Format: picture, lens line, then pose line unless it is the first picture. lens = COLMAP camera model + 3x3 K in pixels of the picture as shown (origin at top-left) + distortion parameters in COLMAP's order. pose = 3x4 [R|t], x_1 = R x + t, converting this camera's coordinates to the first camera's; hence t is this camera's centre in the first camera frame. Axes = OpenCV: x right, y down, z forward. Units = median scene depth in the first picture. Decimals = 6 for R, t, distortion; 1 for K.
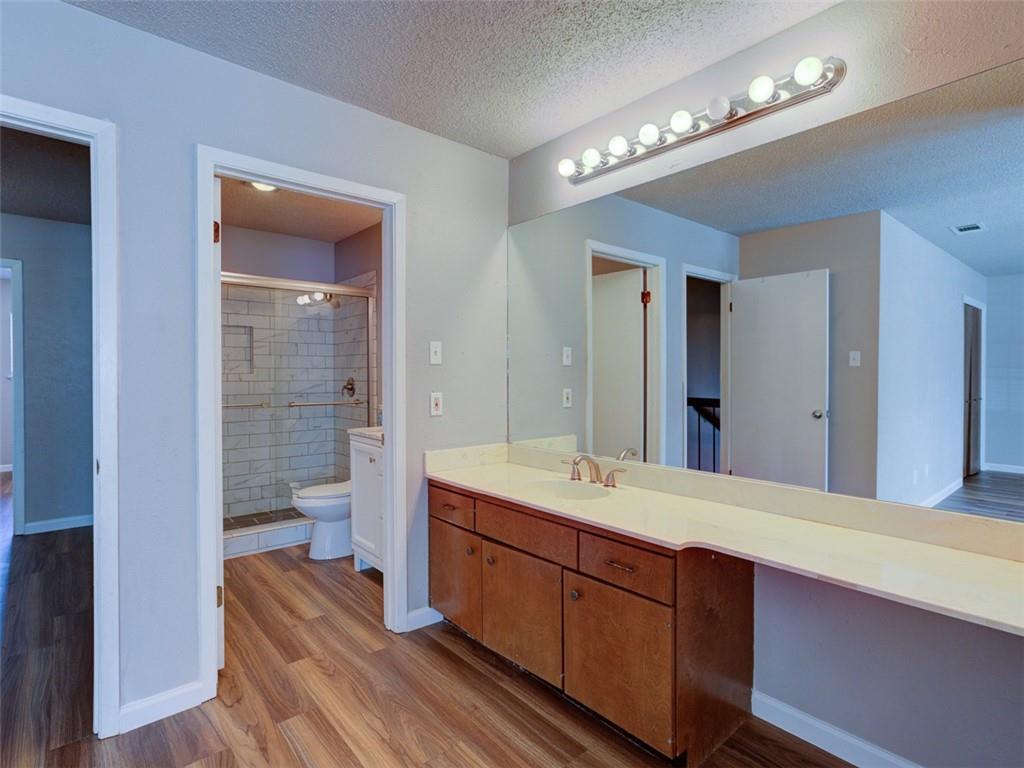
lens RADIAL K [[526.1, 0, 511.8], [0, 526.1, 380.8], [0, 0, 1]] dist [-0.035140, 0.022315]
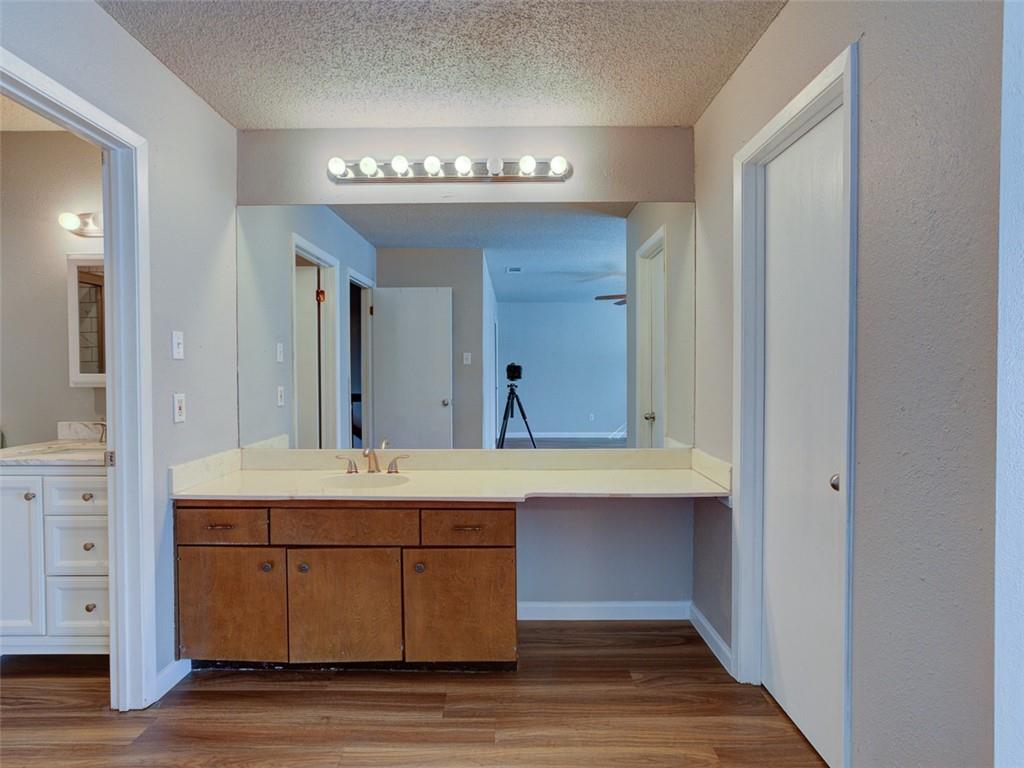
lens RADIAL K [[526.1, 0, 508.1], [0, 526.1, 380.2], [0, 0, 1]] dist [-0.035140, 0.022315]
pose [[0.654717, -0.016172, 0.755701, -0.423413], [0.013866, 0.999860, 0.009385, 0.001019], [-0.755747, 0.004334, 0.654849, 0.088237]]
